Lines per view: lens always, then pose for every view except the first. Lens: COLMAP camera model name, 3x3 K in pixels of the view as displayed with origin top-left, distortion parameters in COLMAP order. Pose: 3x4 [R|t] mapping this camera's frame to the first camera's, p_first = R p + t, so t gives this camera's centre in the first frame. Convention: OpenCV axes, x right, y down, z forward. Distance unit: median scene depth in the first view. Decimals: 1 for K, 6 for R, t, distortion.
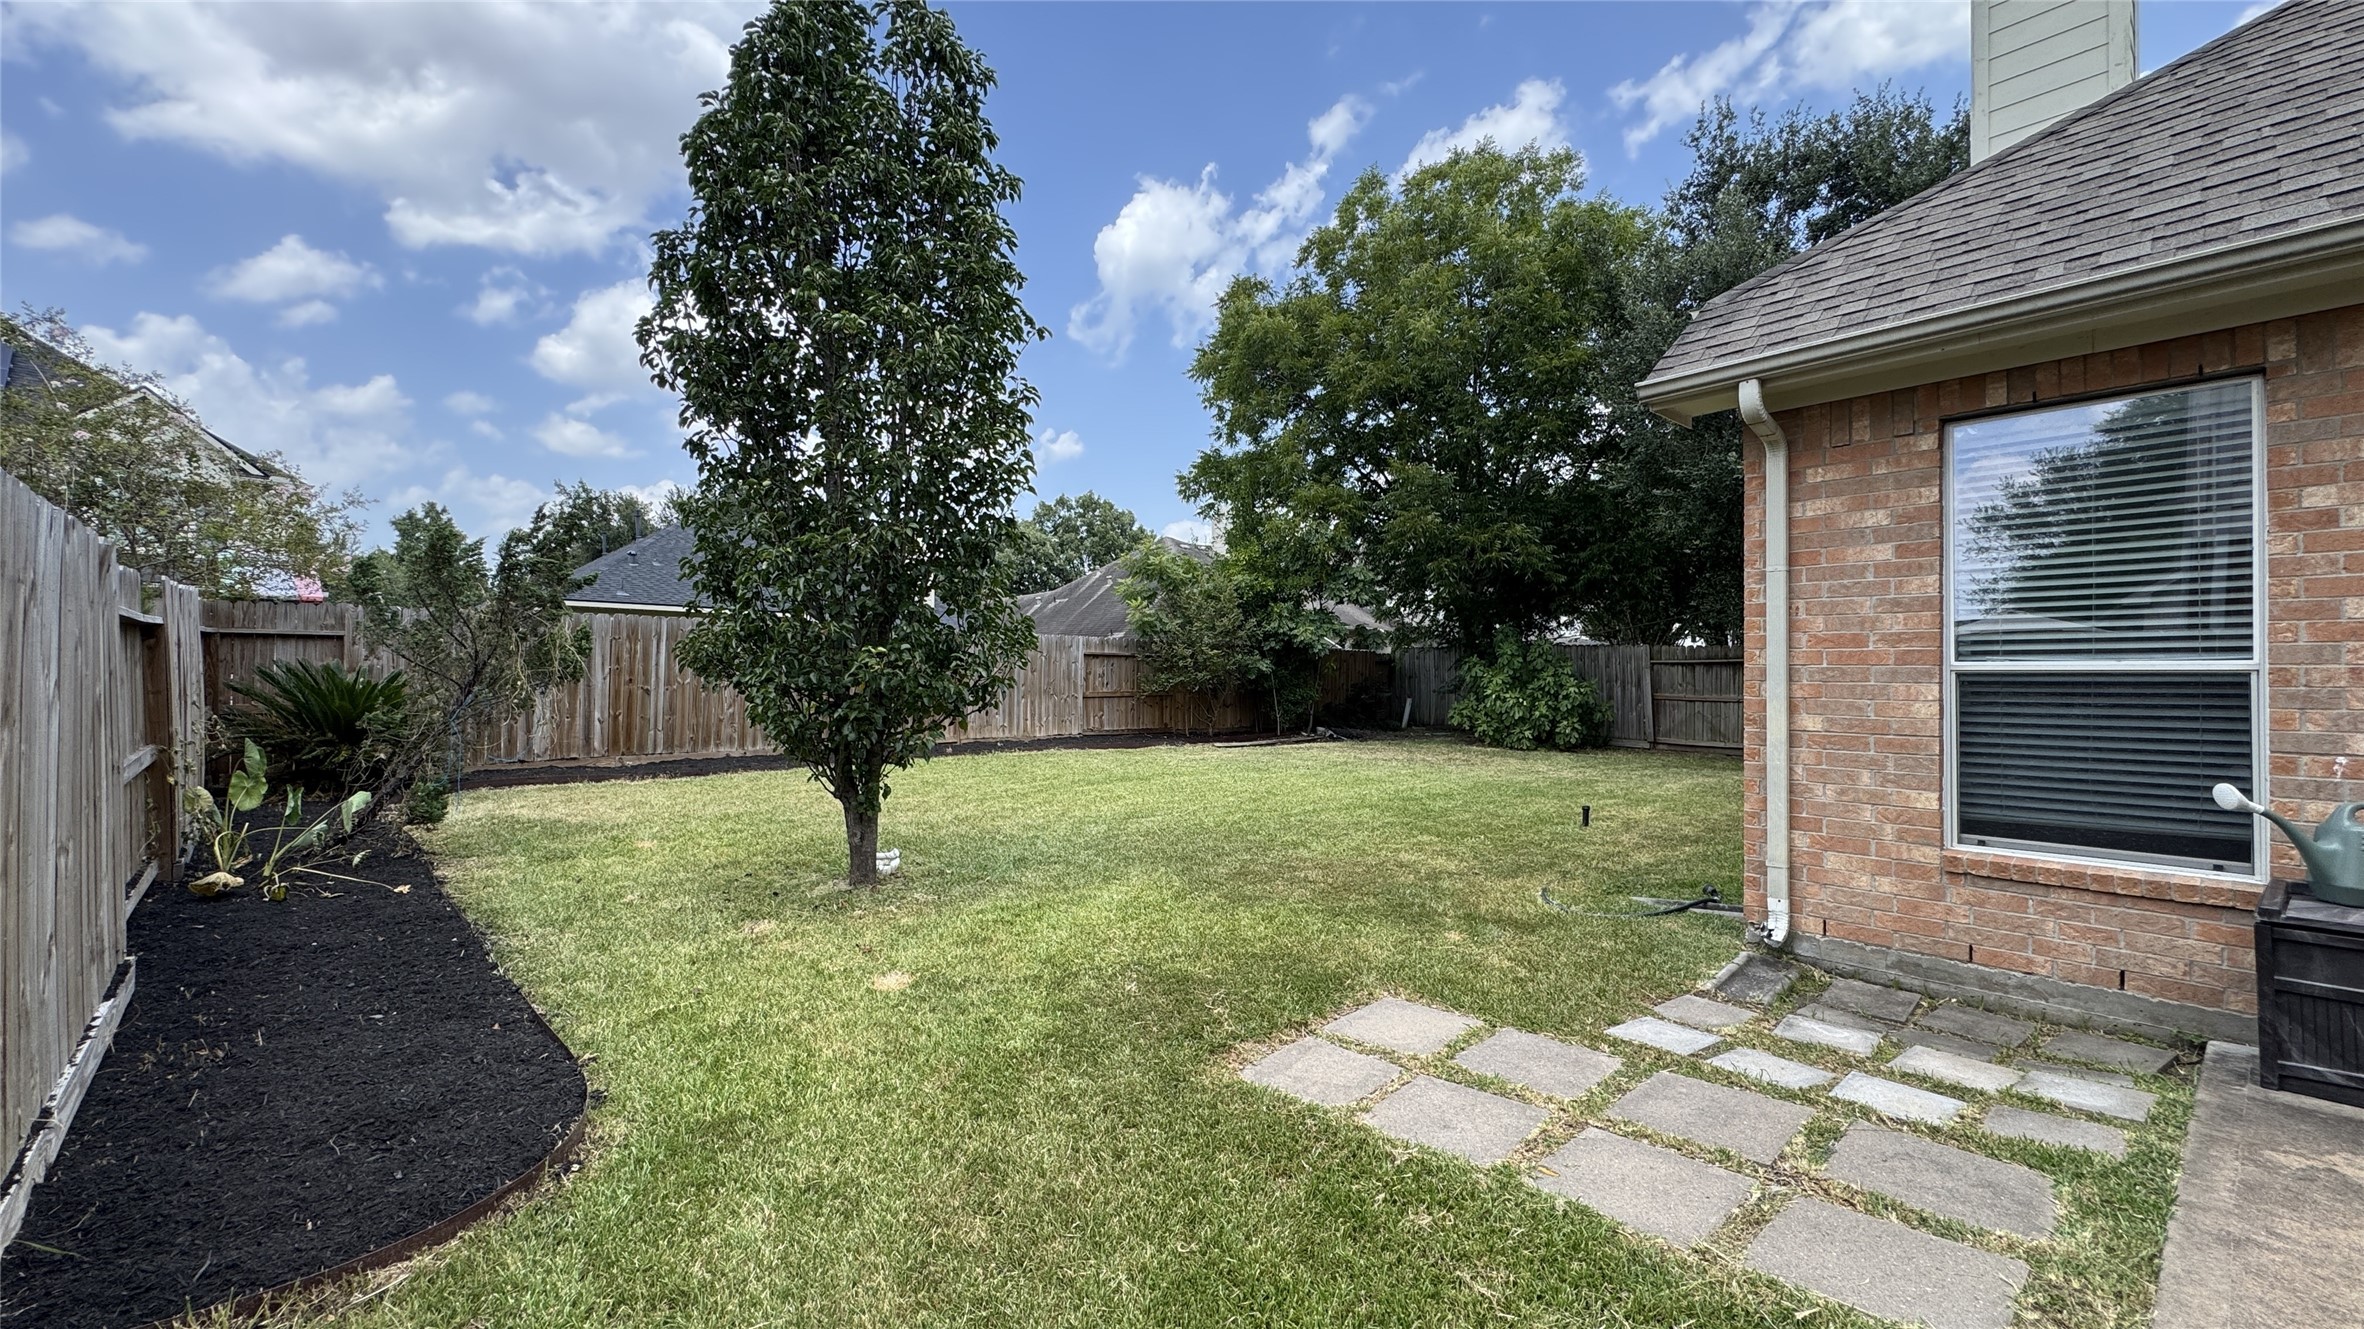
lens RADIAL K [[951.3, 0, 1177.0], [0, 951.3, 668.3], [0, 0, 1]] dist [-0.002728, 0.000136]
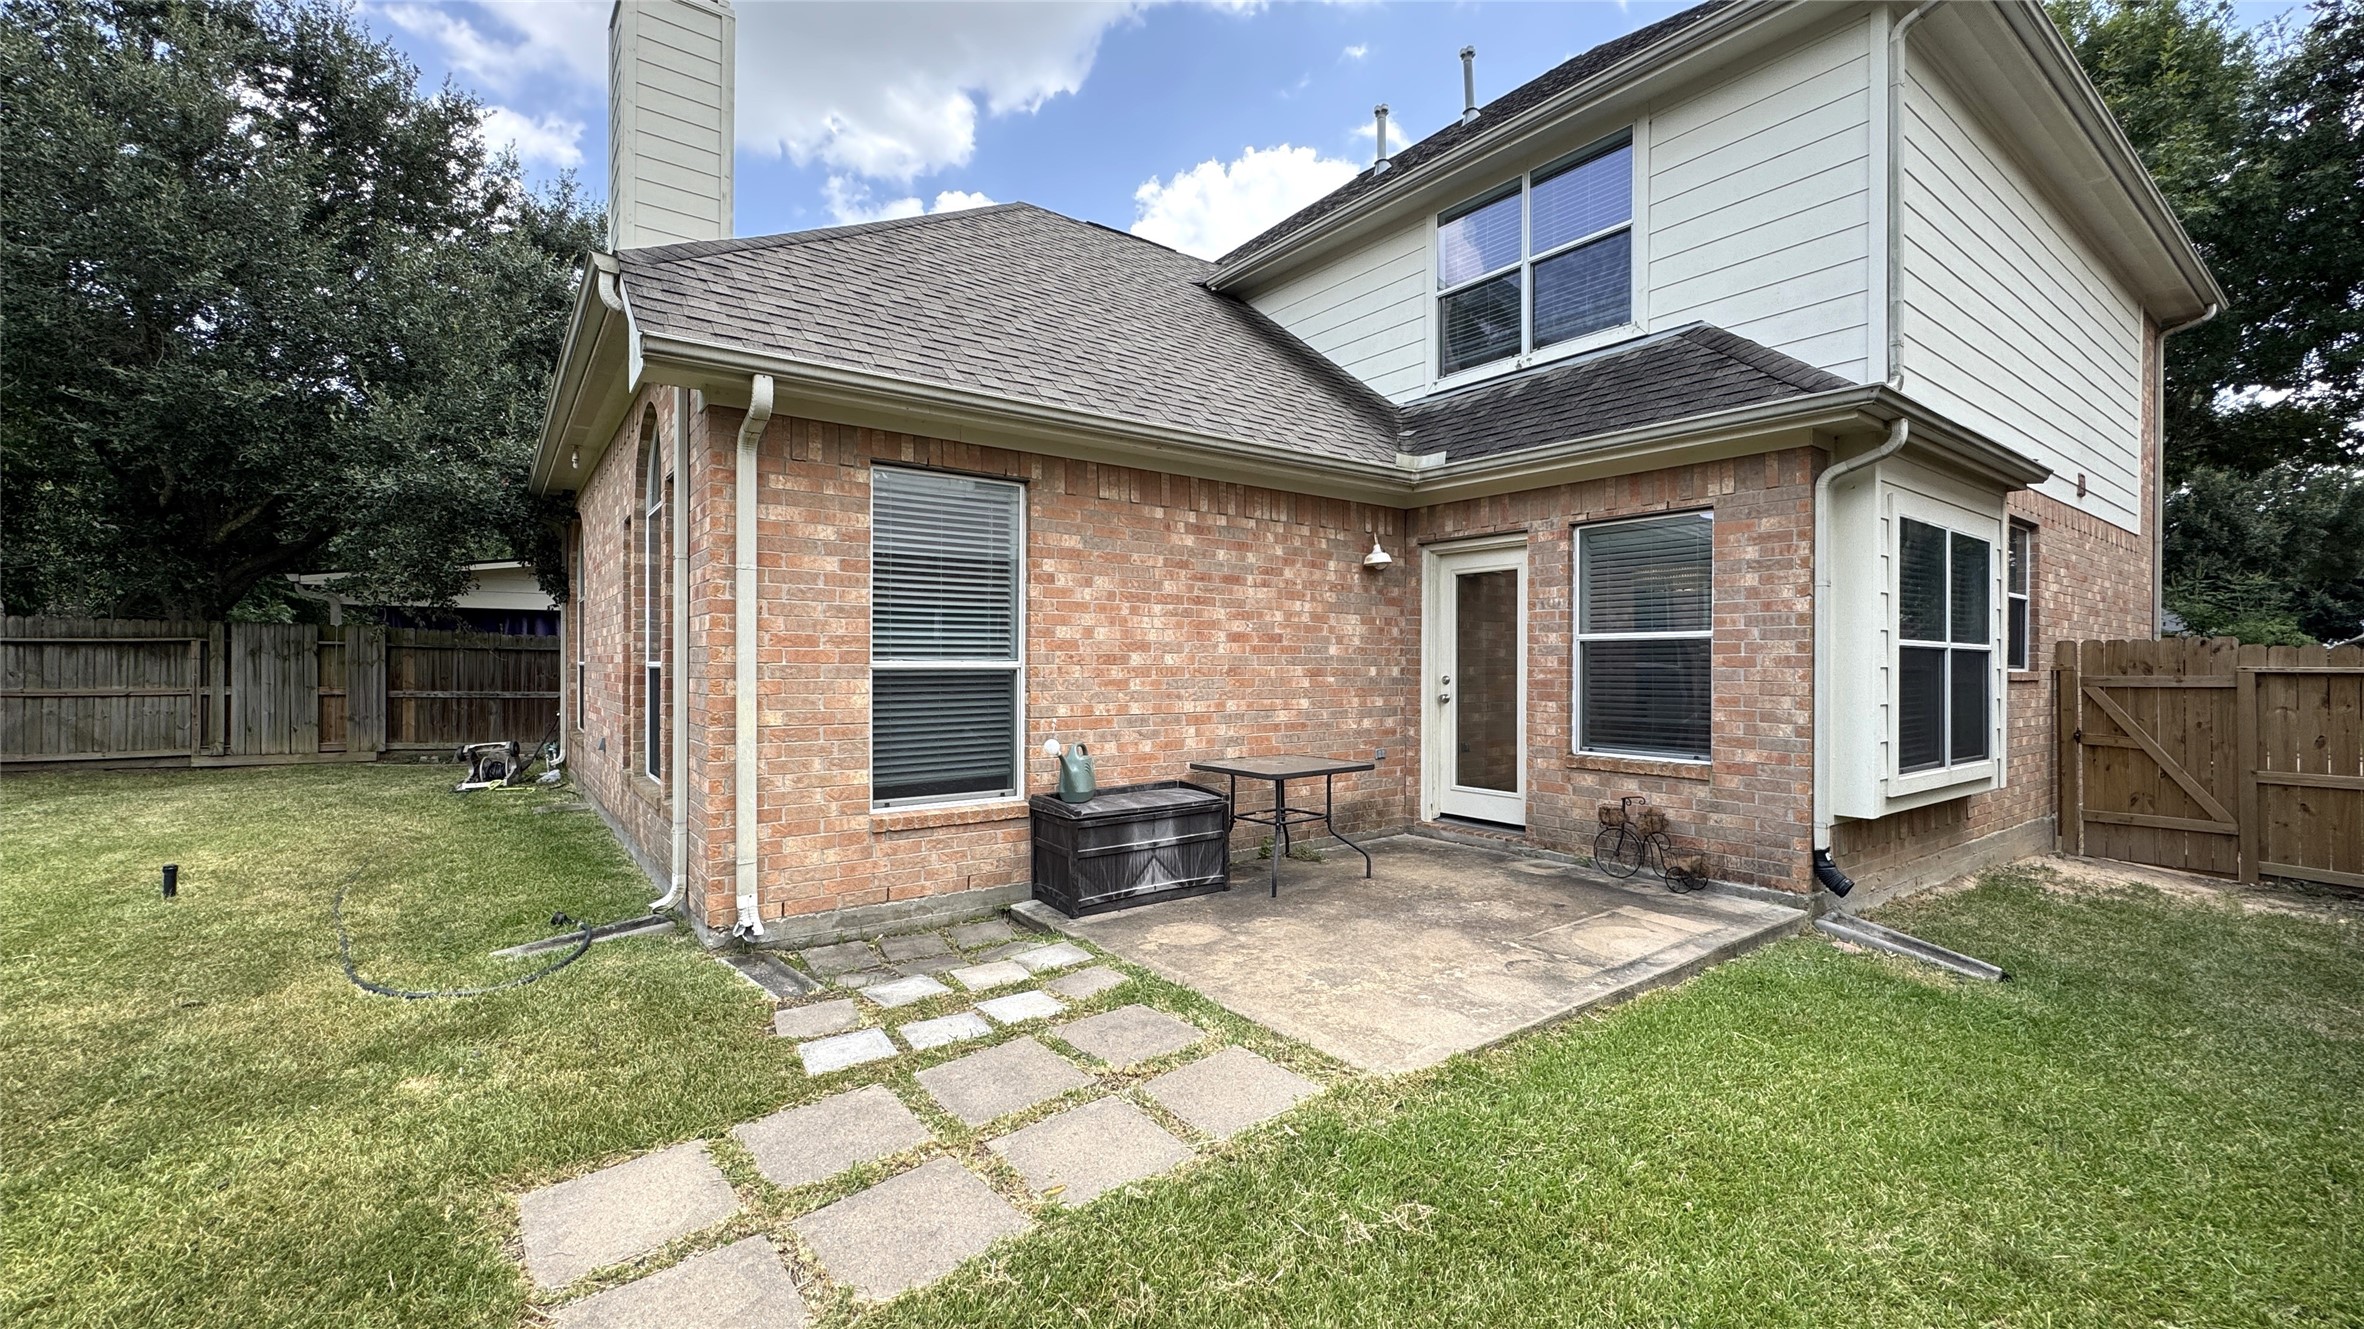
lens RADIAL K [[951.3, 0, 1179.8], [0, 951.3, 661.6], [0, 0, 1]] dist [-0.002728, 0.000136]
pose [[0.053680, -0.003954, 0.998550, -0.406501], [-0.011744, 0.999920, 0.004591, -0.017106], [-0.998489, -0.011974, 0.053629, 0.573343]]
